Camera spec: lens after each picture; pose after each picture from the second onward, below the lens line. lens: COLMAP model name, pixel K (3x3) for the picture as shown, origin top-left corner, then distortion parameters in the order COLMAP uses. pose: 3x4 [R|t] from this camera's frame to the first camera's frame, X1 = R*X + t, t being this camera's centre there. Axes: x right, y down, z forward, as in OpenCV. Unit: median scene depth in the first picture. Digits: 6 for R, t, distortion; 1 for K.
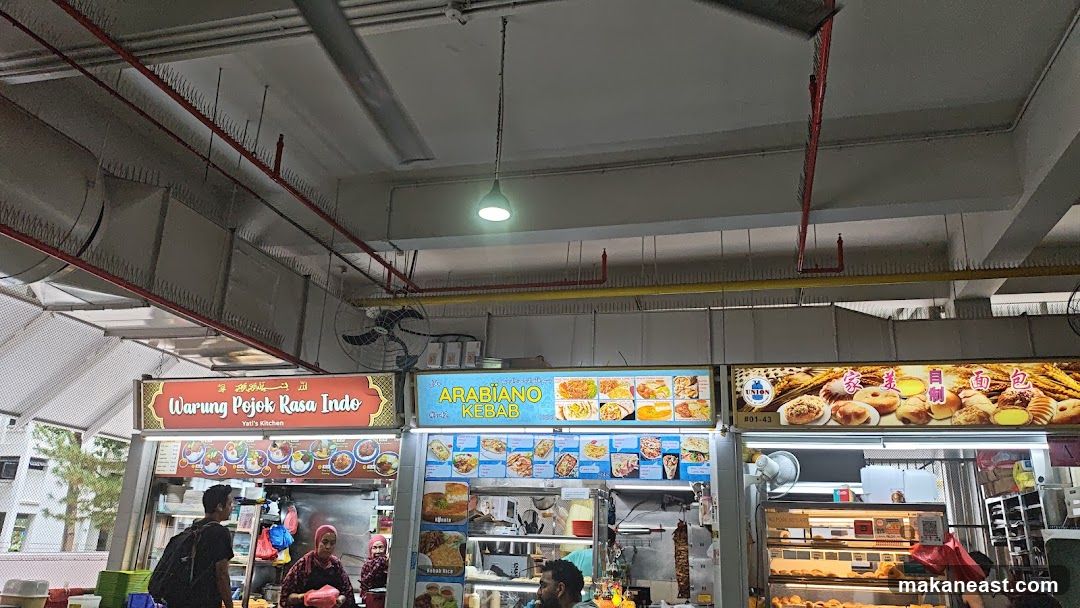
lens RADIAL K [[751.6, 0, 554.6], [0, 751.6, 300.1], [0, 0, 1]] dist [0.039628, -0.003615]
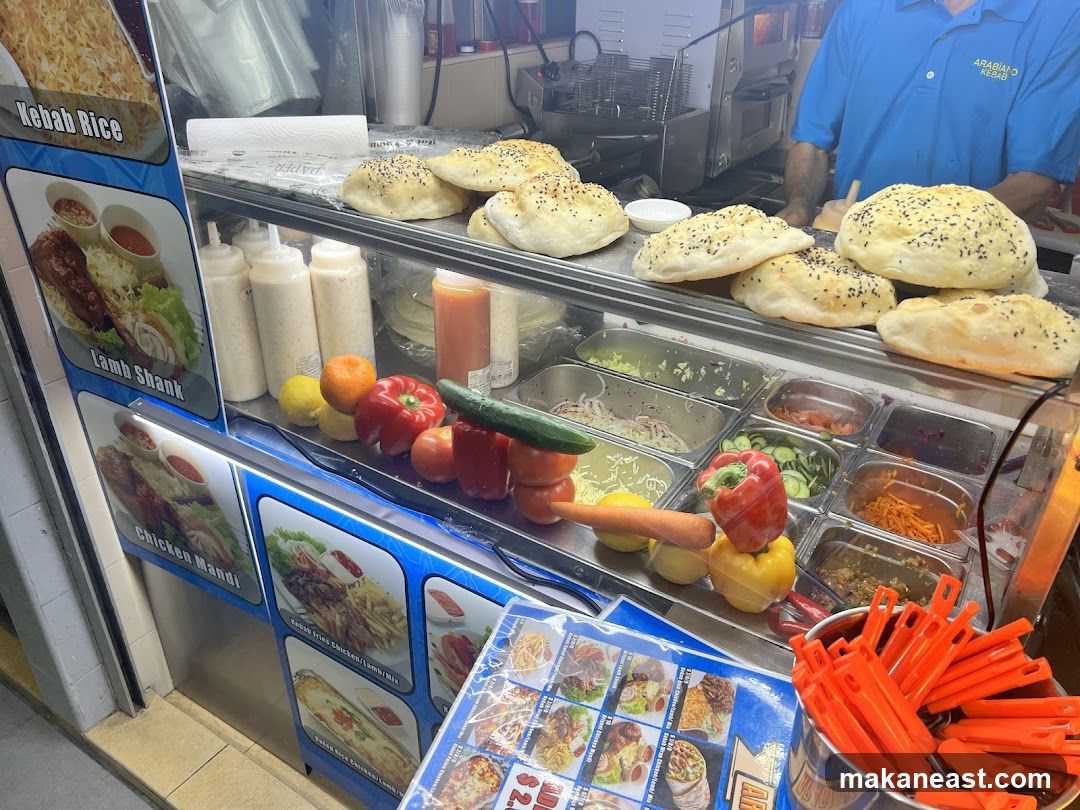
lens RADIAL K [[812.6, 0, 540.0], [0, 812.6, 405.0], [0, 0, 1]] dist [0.016005, 0.000745]
pose [[0.952969, 0.135973, -0.270853, 0.011044], [0.106335, 0.686877, 0.718953, 0.283597], [0.283800, -0.713941, 0.640114, 0.877131]]
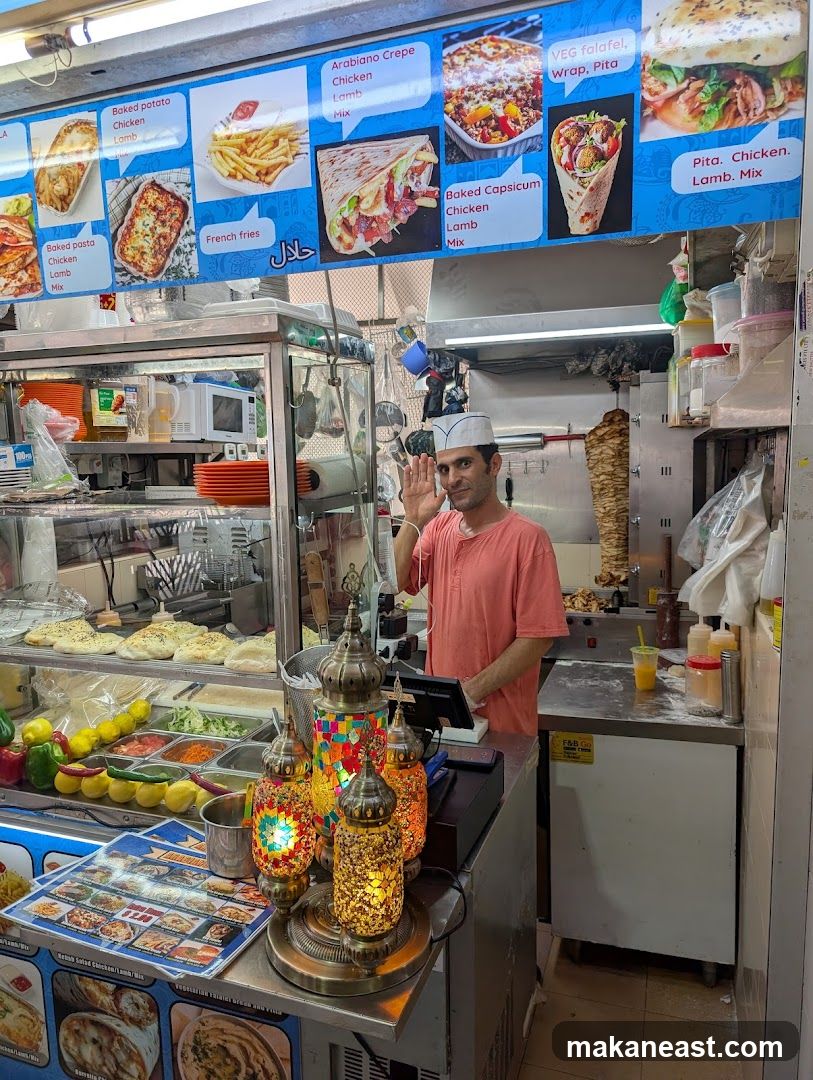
lens RADIAL K [[812.6, 0, 387.0], [0, 812.6, 544.1], [0, 0, 1]] dist [0.016005, 0.000745]
pose [[0.991964, -0.045490, -0.118062, 0.118722], [0.091564, 0.902077, 0.421749, 0.208926], [0.087315, -0.429170, 0.898993, 0.735622]]
